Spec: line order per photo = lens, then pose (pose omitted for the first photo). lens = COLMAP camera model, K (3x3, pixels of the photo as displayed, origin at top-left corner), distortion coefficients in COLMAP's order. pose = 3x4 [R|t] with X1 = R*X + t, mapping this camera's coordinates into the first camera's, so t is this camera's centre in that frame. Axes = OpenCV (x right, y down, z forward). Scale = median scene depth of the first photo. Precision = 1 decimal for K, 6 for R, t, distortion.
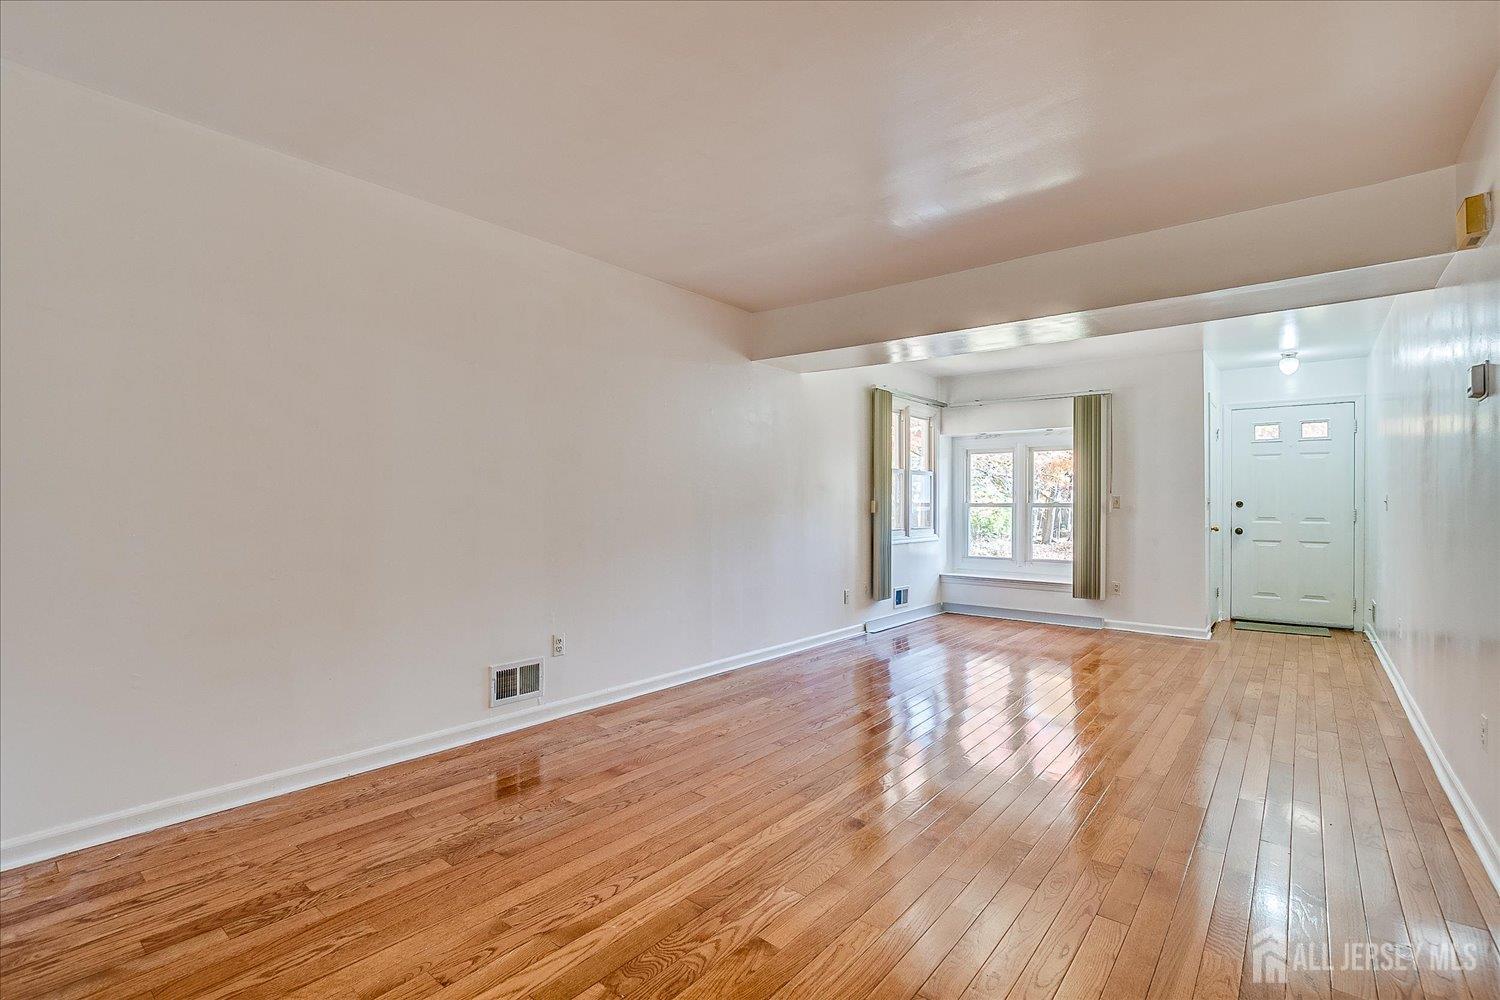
lens RADIAL K [[681.2, 0, 742.7], [0, 681.2, 499.1], [0, 0, 1]] dist [-0.016186, -0.000065]
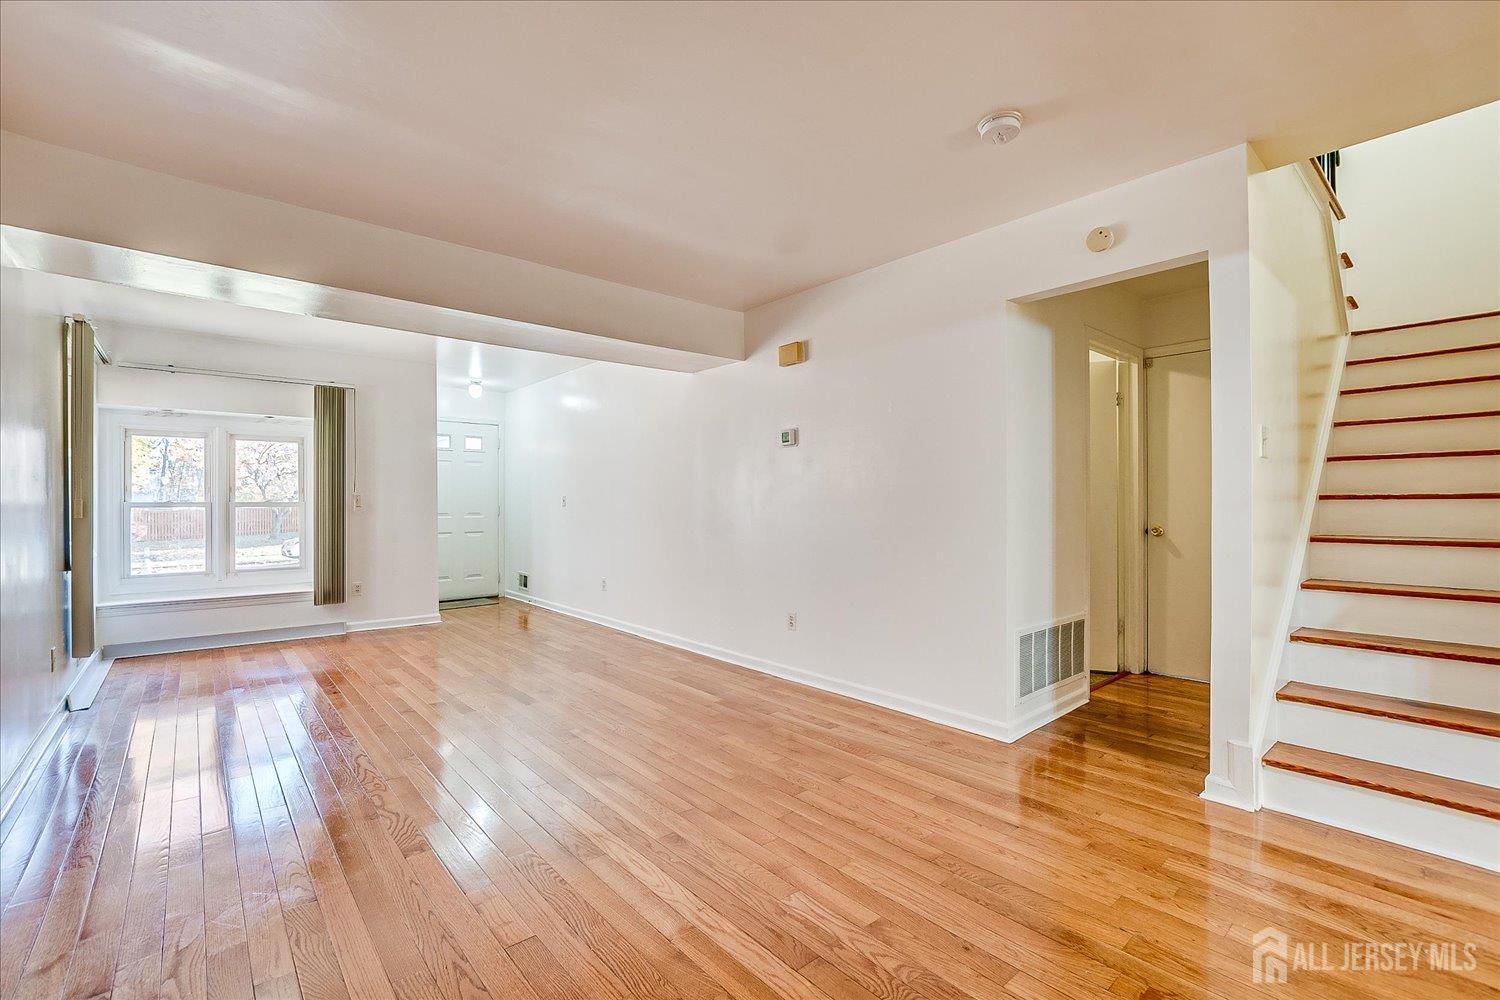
lens RADIAL K [[652.5, 0, 749.7], [0, 652.5, 503.0], [0, 0, 1]] dist [-0.024213, -0.000172]
pose [[0.171551, -0.004971, 0.985163, -0.268819], [-0.003969, 0.999976, 0.005736, 0.000034], [-0.985167, -0.004894, 0.171527, 0.280446]]
